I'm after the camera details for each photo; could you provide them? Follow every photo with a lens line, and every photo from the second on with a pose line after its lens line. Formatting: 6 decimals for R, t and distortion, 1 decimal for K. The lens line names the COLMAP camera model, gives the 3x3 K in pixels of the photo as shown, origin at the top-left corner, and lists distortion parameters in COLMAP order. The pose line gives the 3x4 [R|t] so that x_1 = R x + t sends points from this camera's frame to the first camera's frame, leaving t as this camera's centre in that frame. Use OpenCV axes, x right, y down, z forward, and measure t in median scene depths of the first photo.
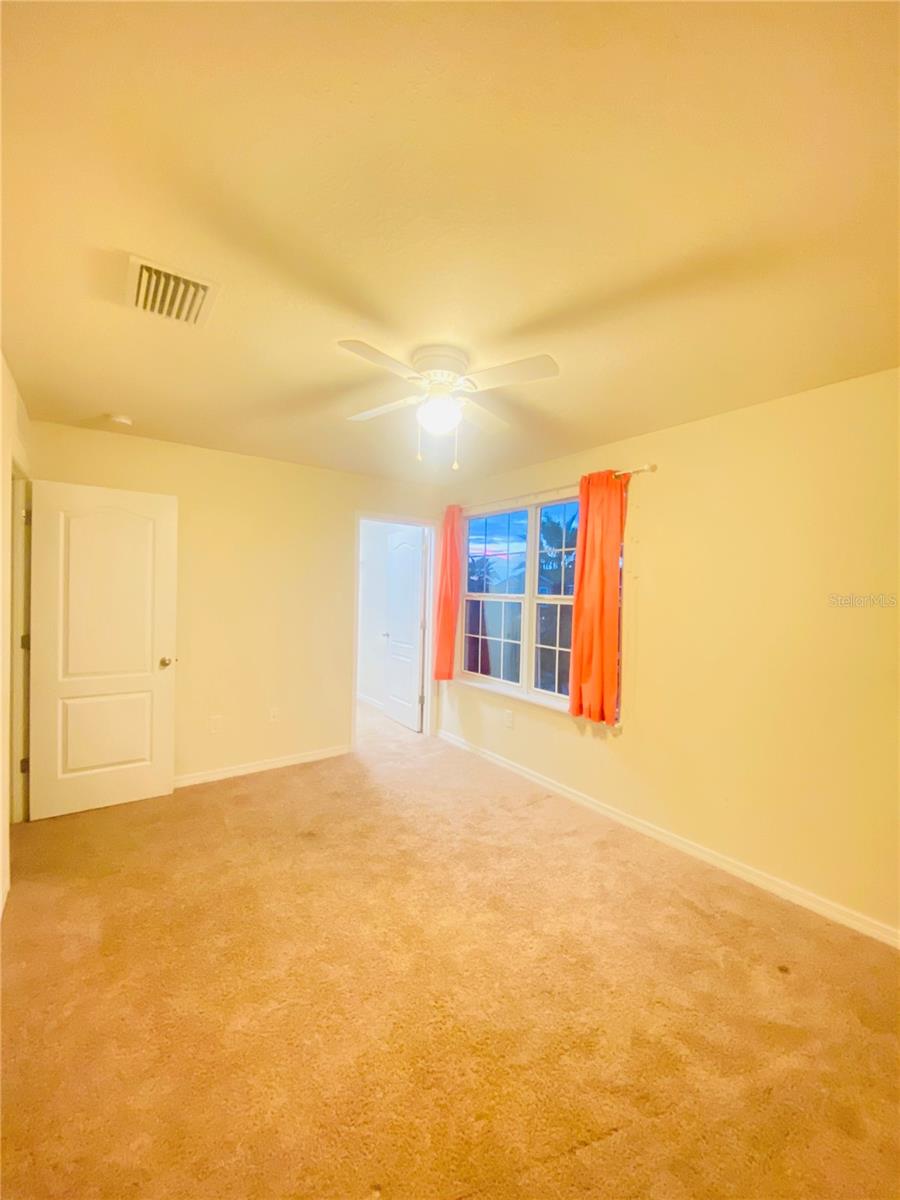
lens RADIAL K [[491.4, 0, 451.9], [0, 491.4, 599.8], [0, 0, 1]] dist [0.002995, -0.004174]
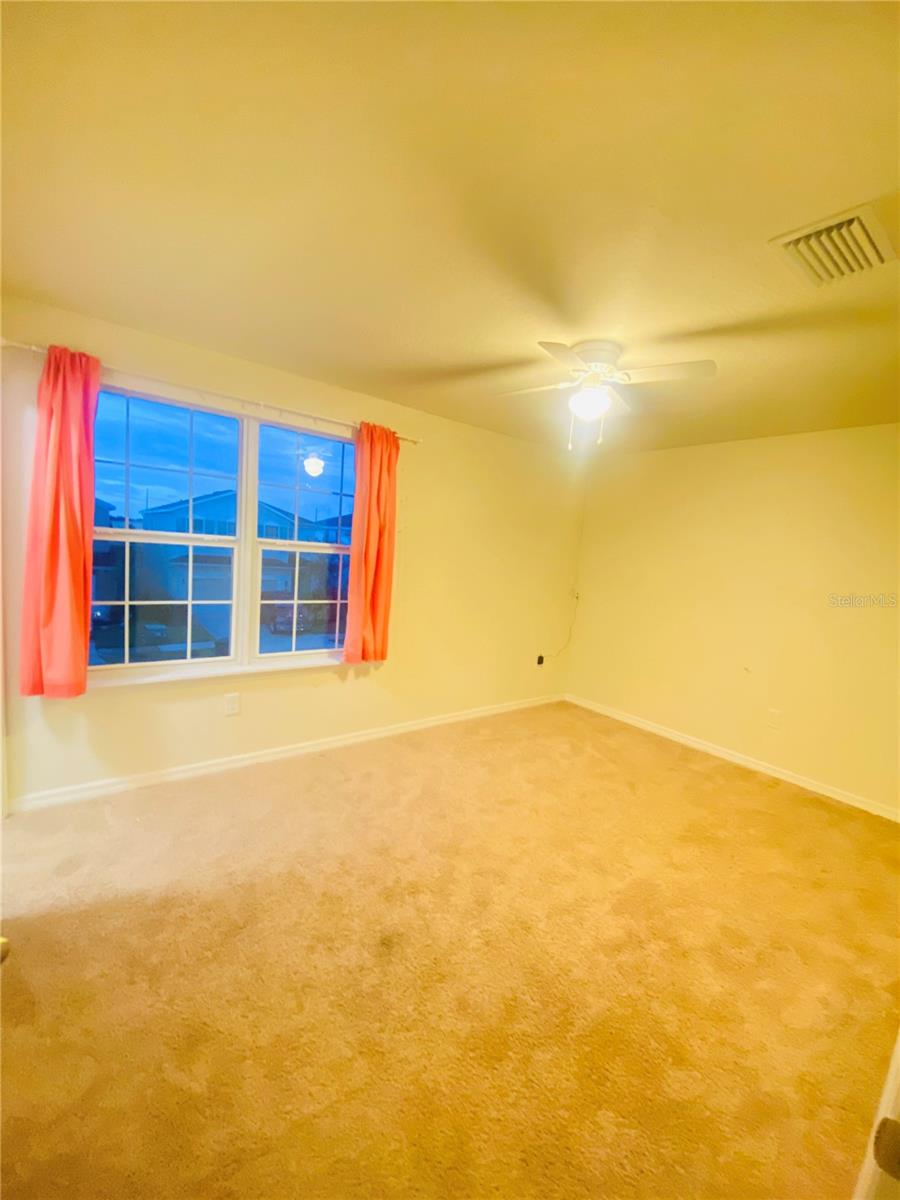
lens RADIAL K [[491.4, 0, 451.5], [0, 491.4, 602.9], [0, 0, 1]] dist [0.002995, -0.004174]
pose [[-0.045095, -0.136084, 0.989670, -0.759662], [-0.054759, 0.989526, 0.133569, -0.036710], [-0.997481, -0.048170, -0.052075, 0.863740]]
